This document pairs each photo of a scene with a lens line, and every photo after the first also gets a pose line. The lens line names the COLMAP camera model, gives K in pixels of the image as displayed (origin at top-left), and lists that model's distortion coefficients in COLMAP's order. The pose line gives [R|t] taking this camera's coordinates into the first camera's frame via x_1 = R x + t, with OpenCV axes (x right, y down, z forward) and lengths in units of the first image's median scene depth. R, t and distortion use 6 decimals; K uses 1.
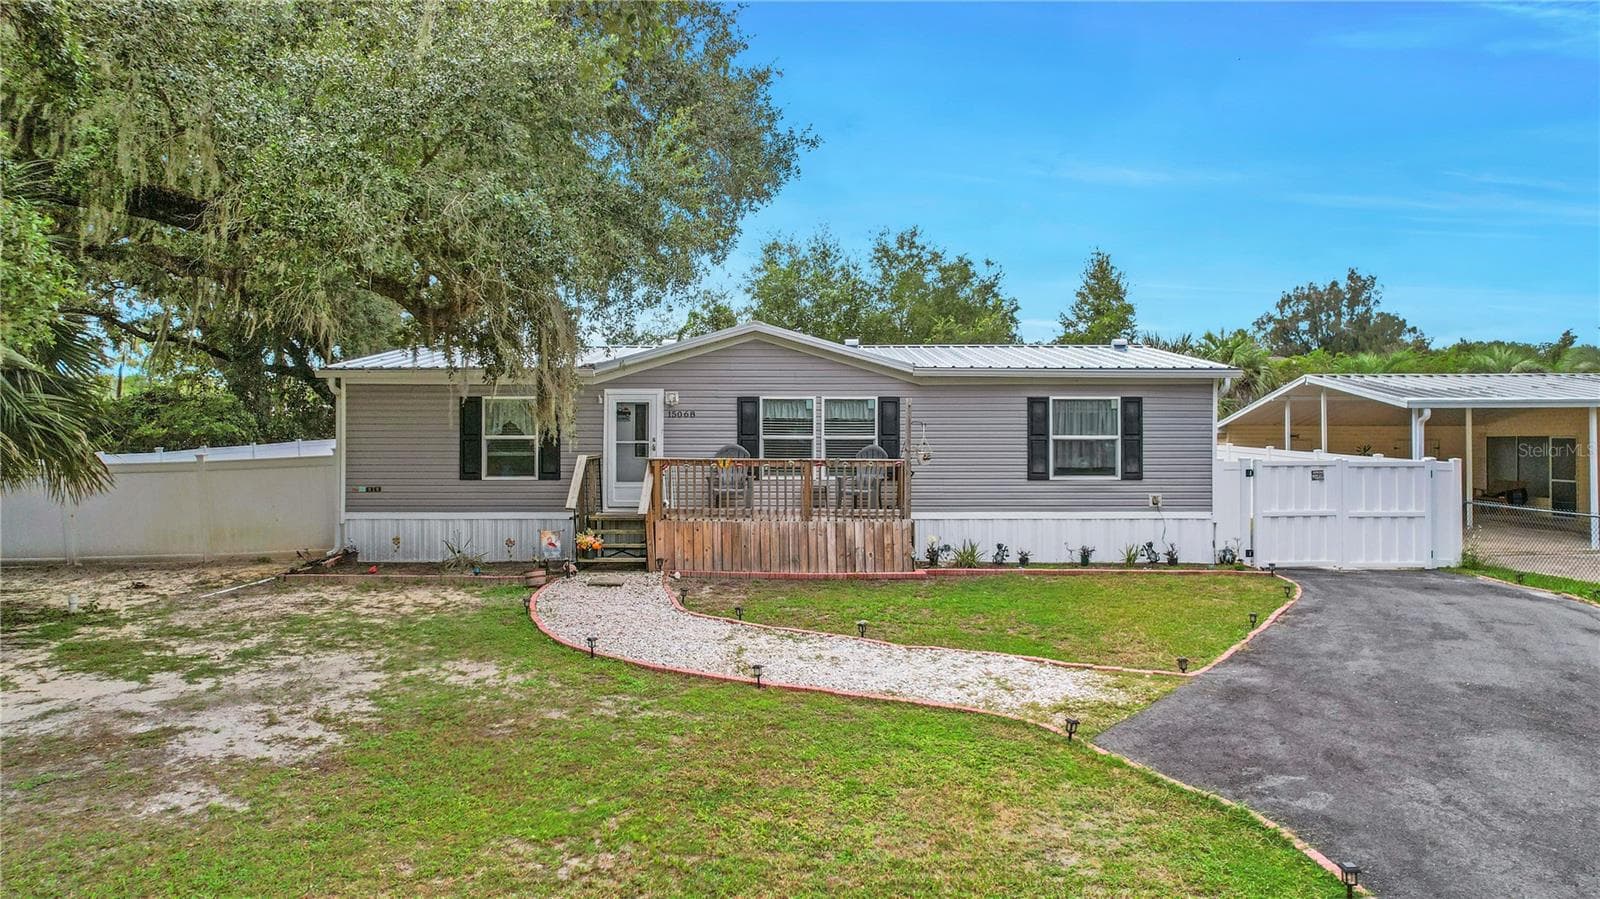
lens RADIAL K [[1097.8, 0, 794.1], [0, 1097.8, 450.1], [0, 0, 1]] dist [-0.021891, 0.009616]
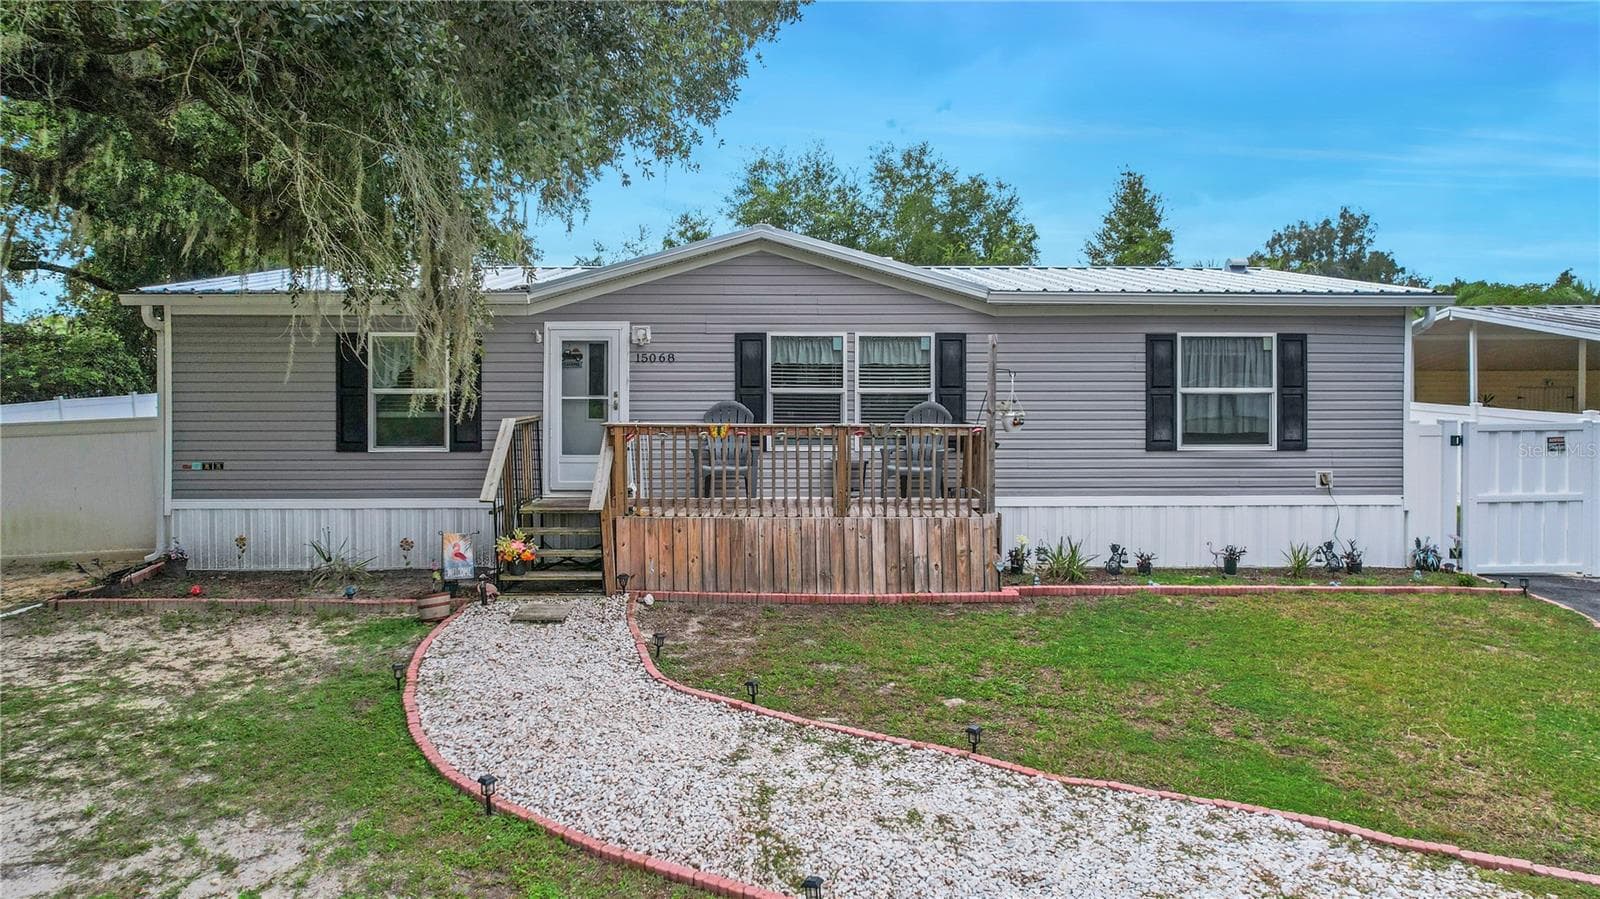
lens RADIAL K [[1097.8, 0, 789.7], [0, 1097.8, 398.1], [0, 0, 1]] dist [-0.021891, 0.009616]
pose [[0.999812, -0.001024, 0.019388, -0.030379], [0.000914, 0.999983, 0.005681, -0.010998], [-0.019393, -0.005662, 0.999796, 0.299323]]
